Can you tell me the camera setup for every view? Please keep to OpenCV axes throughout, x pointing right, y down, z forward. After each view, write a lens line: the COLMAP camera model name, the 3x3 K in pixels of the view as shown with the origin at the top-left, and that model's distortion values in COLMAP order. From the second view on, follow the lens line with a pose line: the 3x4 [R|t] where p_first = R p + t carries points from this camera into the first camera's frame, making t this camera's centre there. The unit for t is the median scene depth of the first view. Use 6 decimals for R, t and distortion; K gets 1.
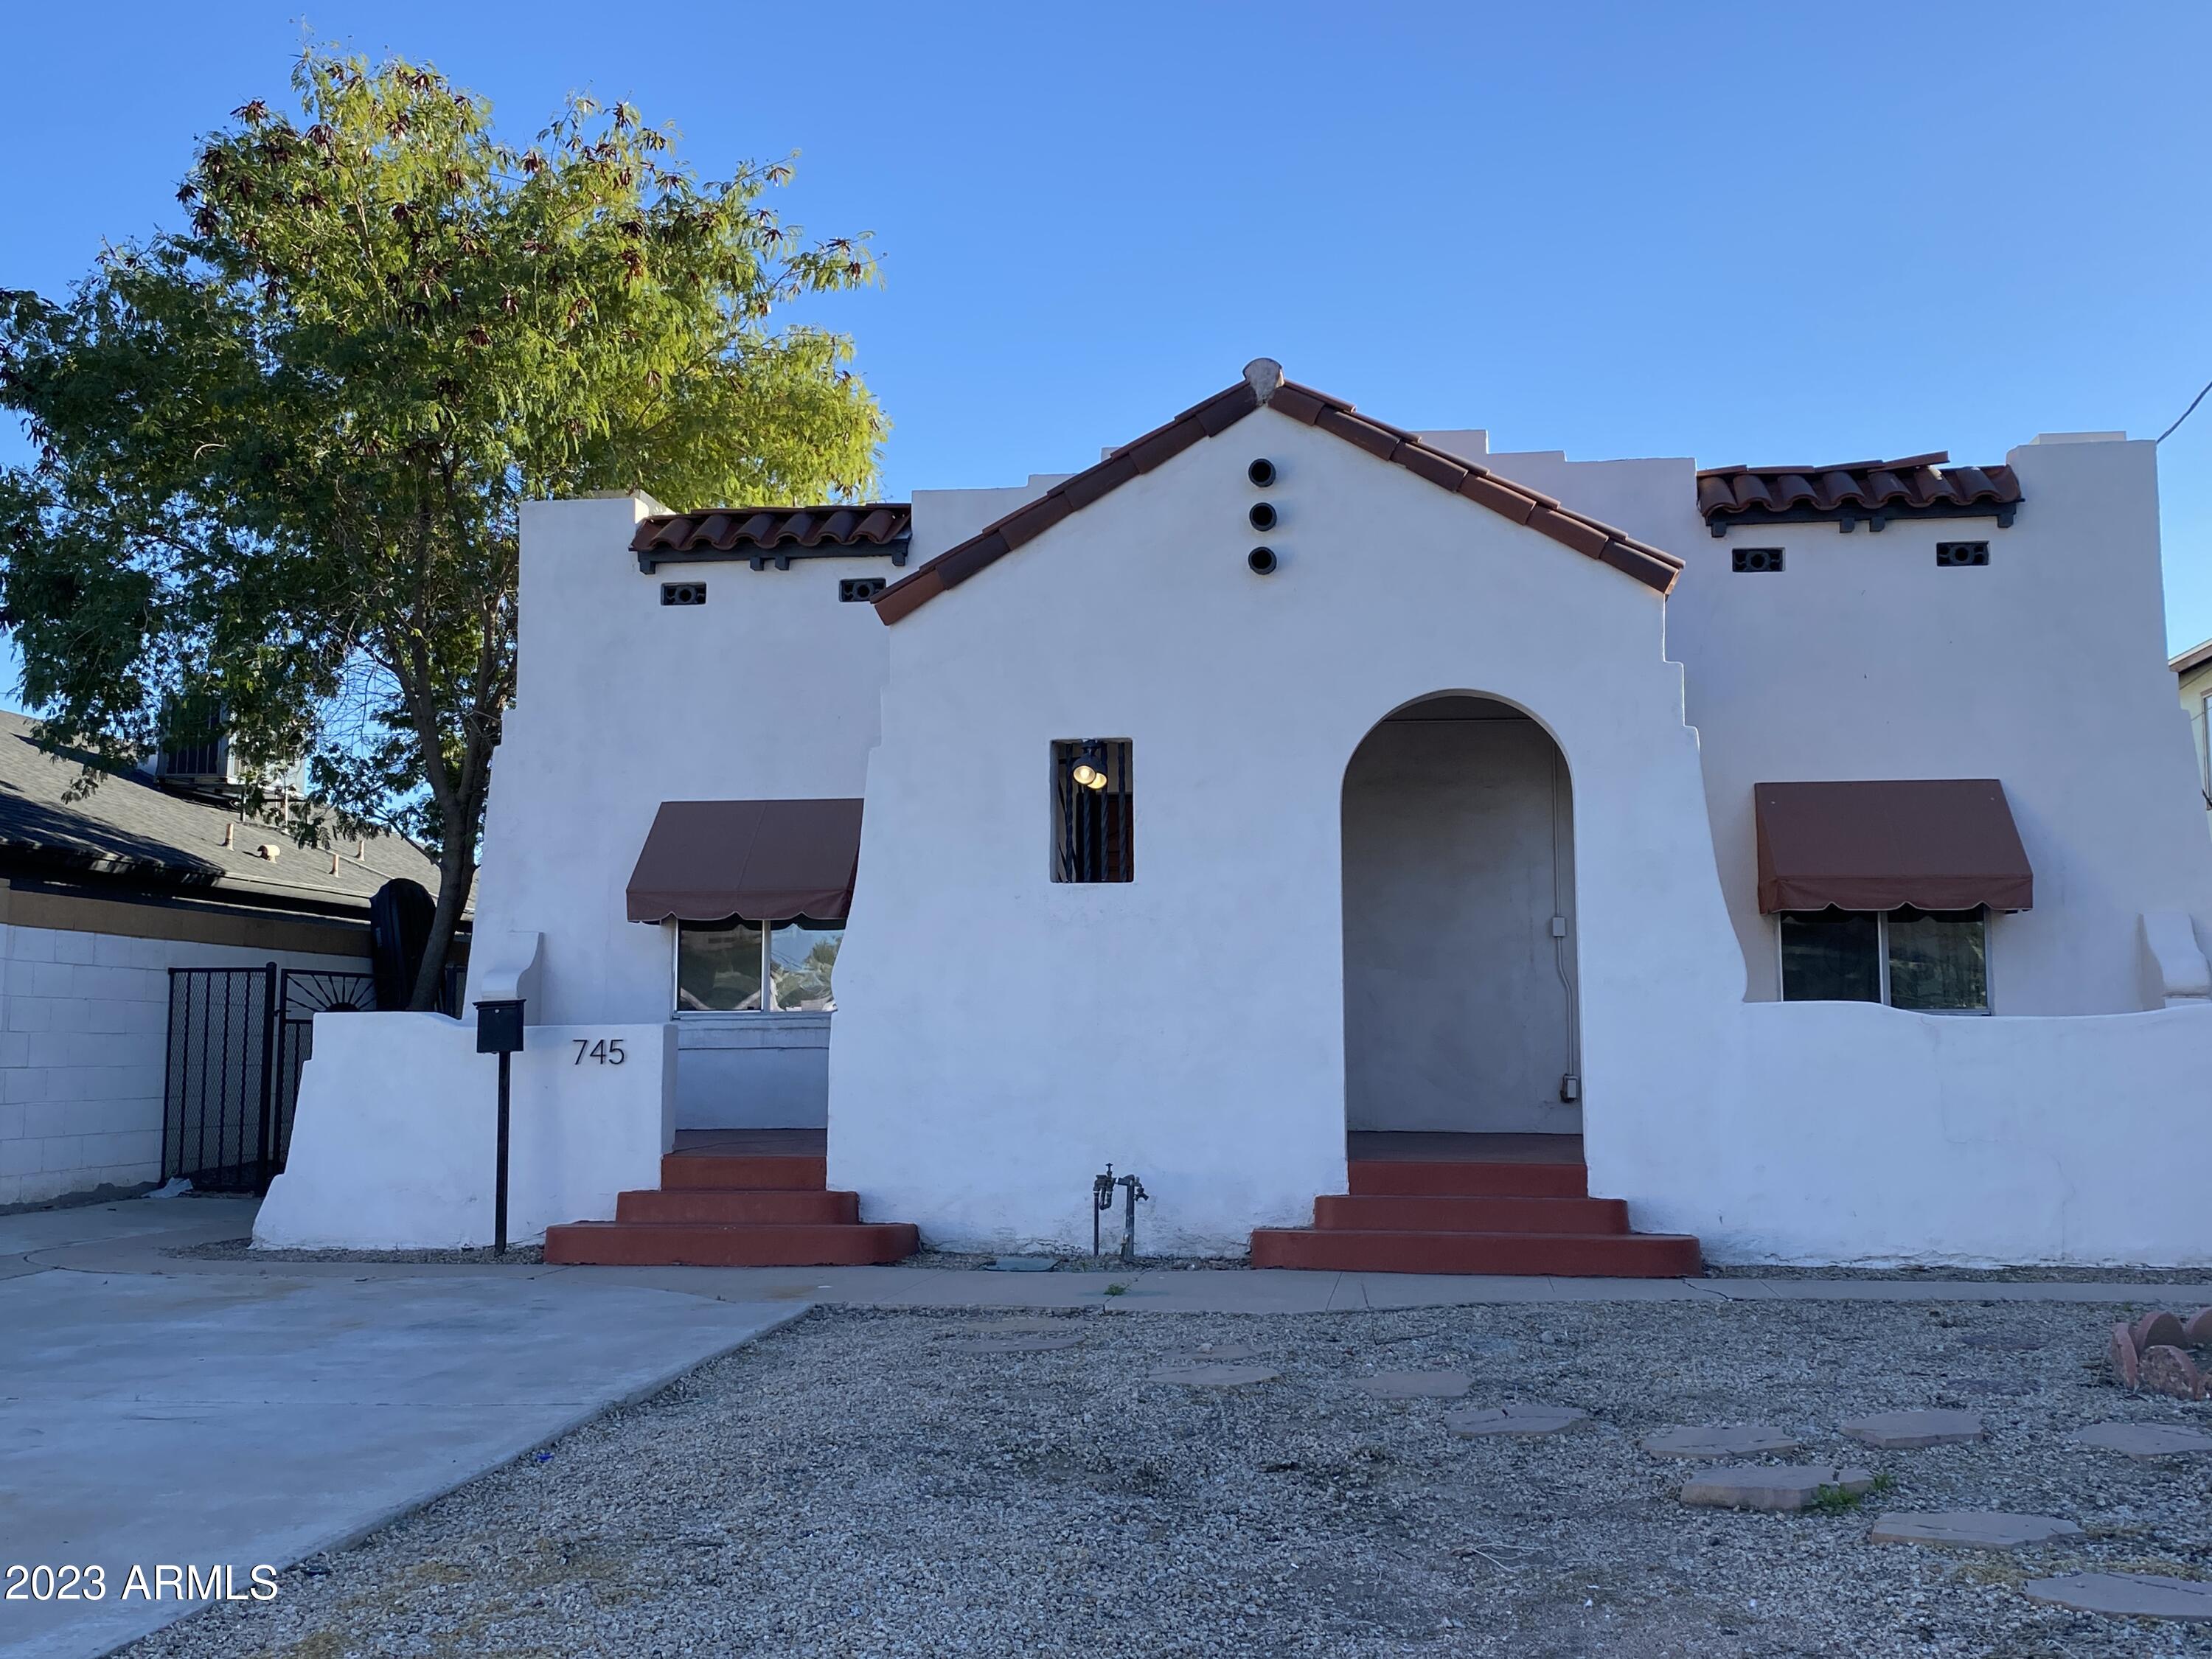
lens RADIAL K [[2171.3, 0, 1106.1], [0, 2171.3, 821.2], [0, 0, 1]] dist [0.012350, 0.000000]
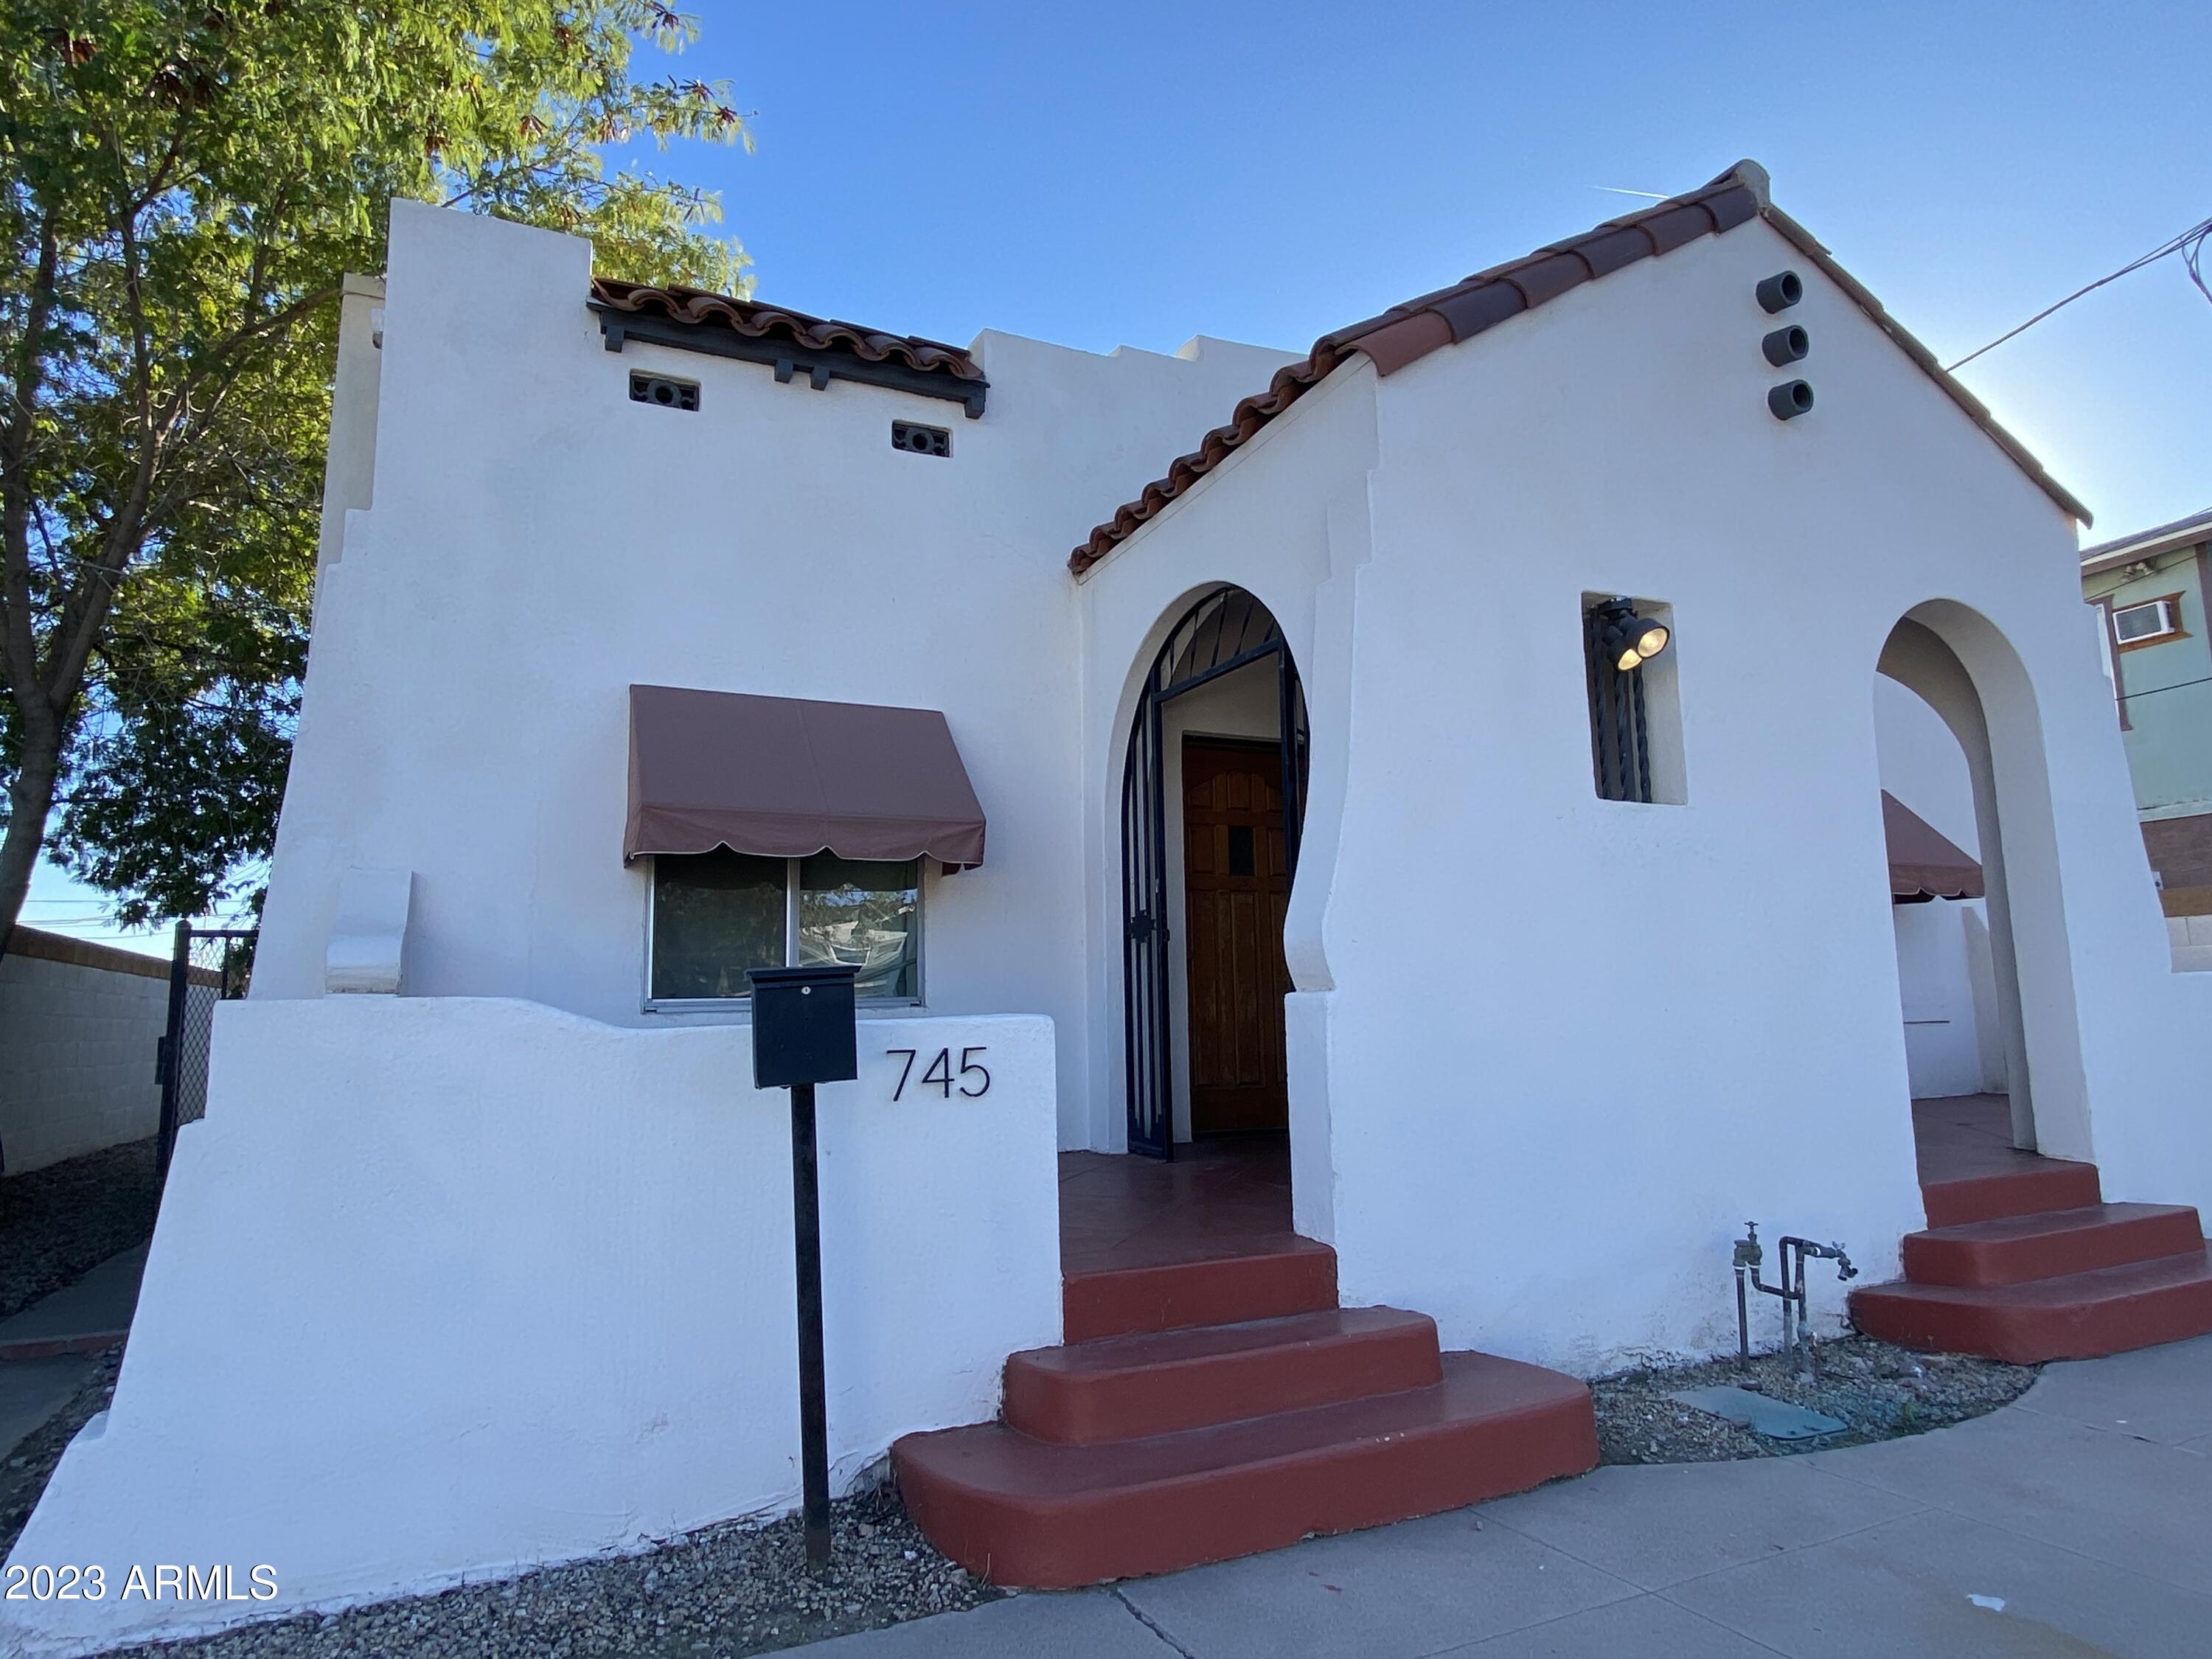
lens RADIAL K [[1308.2, 0, 1106.7], [0, 1308.2, 847.9], [0, 0, 1]] dist [0.003821, 0.000378]
pose [[0.844165, 0.058898, 0.532838, -0.362507], [-0.038693, 0.998048, -0.049020, 0.068251], [-0.534685, 0.020764, 0.844796, 0.727714]]
